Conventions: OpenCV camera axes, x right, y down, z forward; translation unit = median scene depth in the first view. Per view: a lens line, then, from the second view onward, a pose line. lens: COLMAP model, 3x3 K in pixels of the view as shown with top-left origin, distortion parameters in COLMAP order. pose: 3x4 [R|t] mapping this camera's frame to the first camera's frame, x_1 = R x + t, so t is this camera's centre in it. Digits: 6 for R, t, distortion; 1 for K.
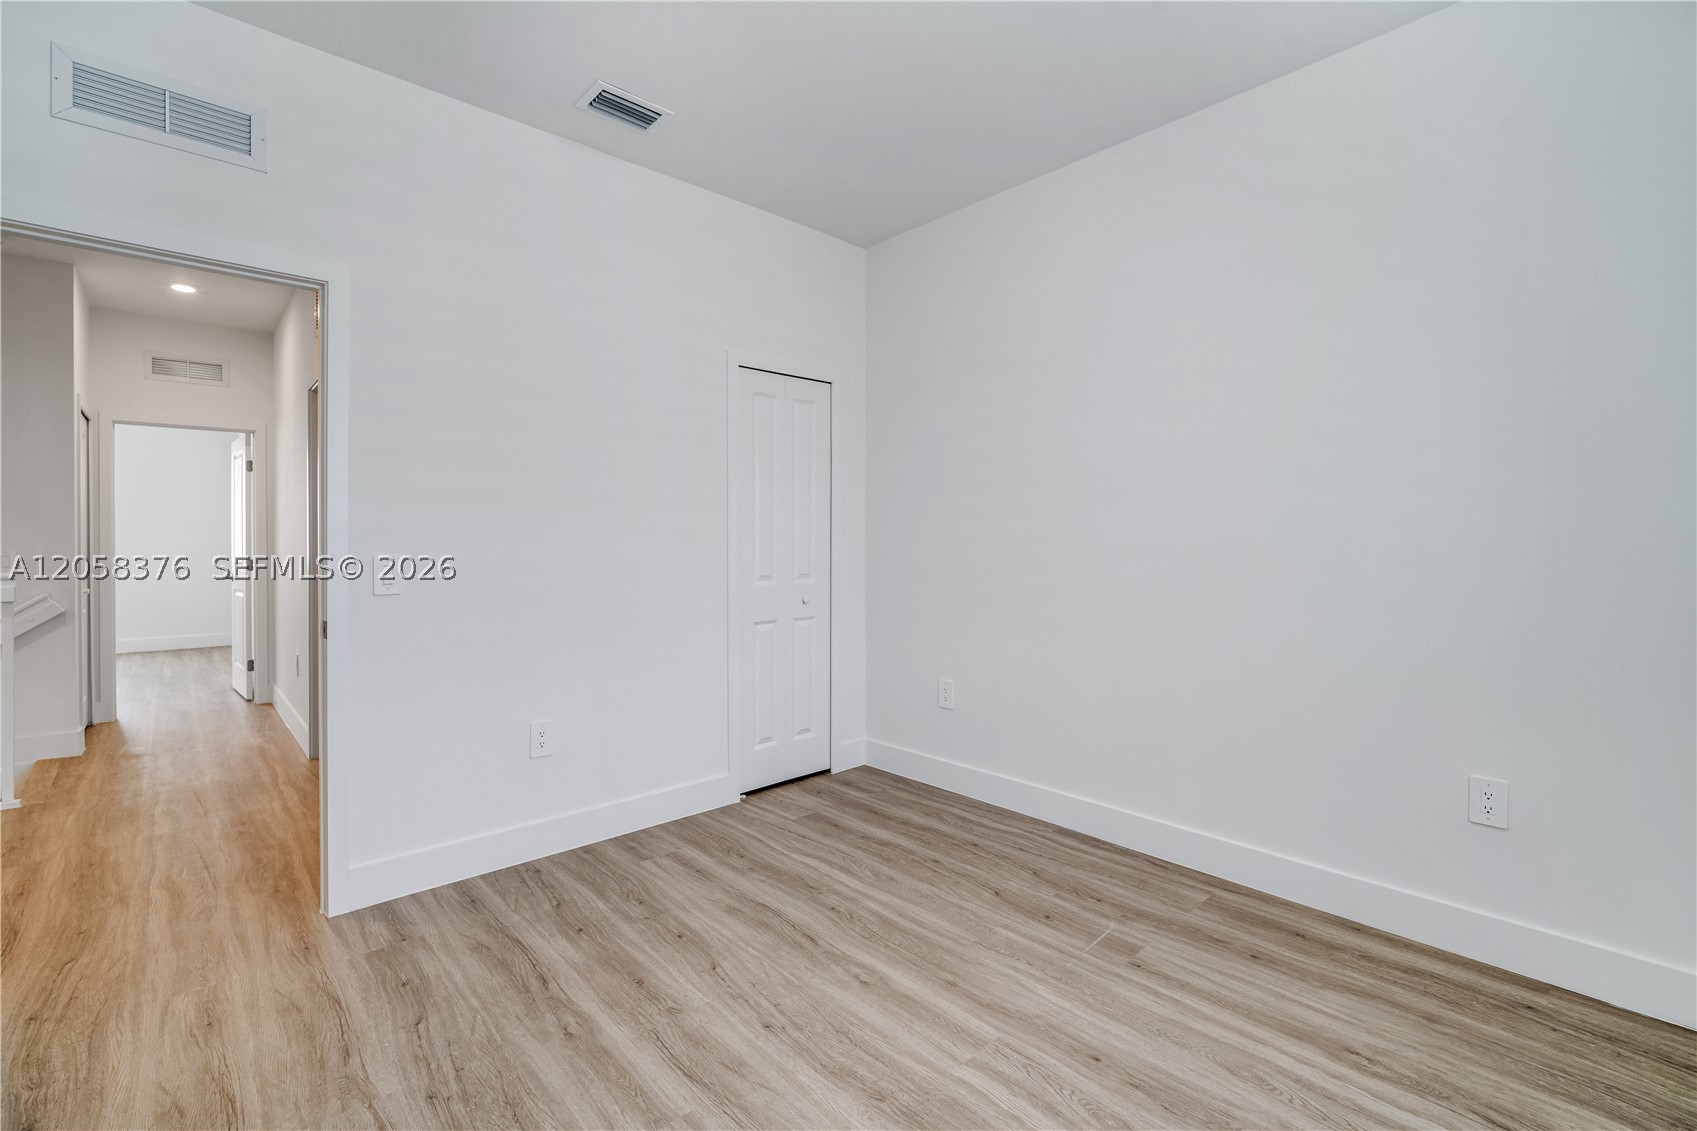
lens RADIAL K [[750.6, 0, 854.8], [0, 750.6, 553.6], [0, 0, 1]] dist [-0.000653, 0.000282]
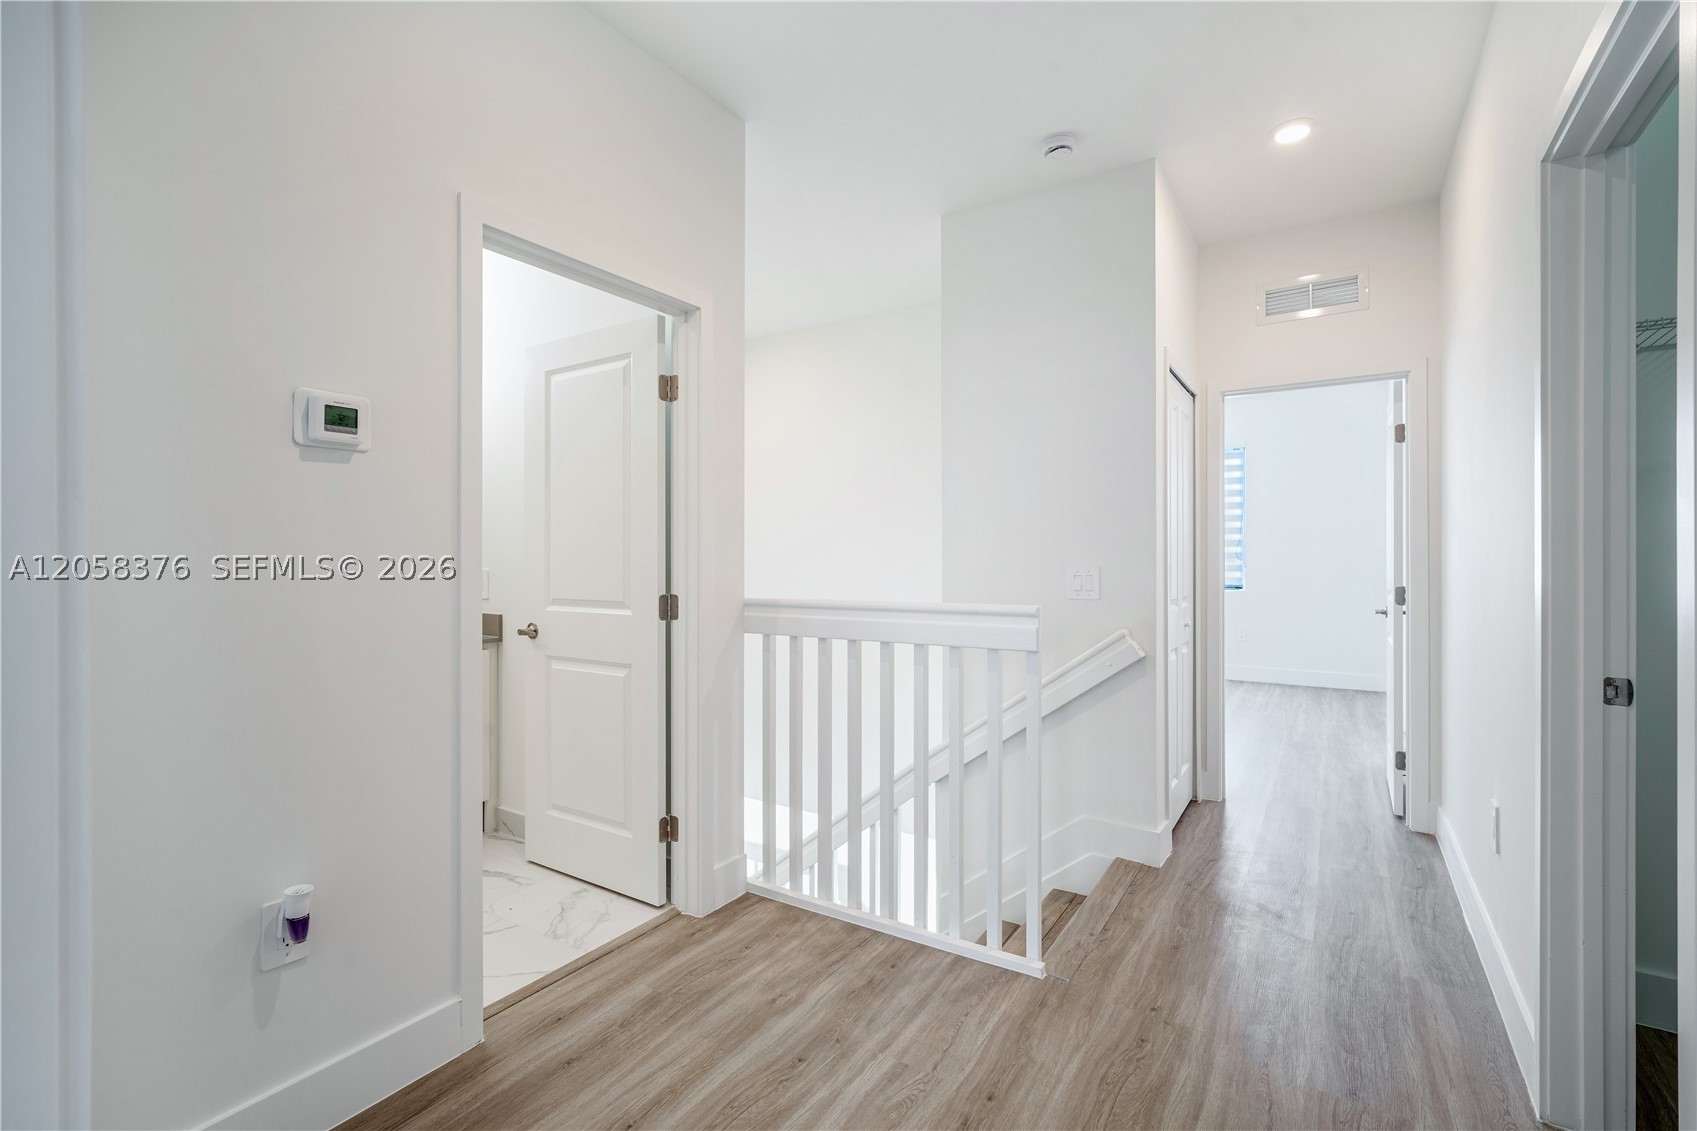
lens RADIAL K [[750.6, 0, 854.8], [0, 750.6, 553.6], [0, 0, 1]] dist [-0.000653, 0.000282]
pose [[0.254261, -0.007072, -0.967110, -0.743528], [-0.012345, 0.999868, -0.010557, -0.014382], [0.967057, 0.014623, 0.254140, 0.941233]]
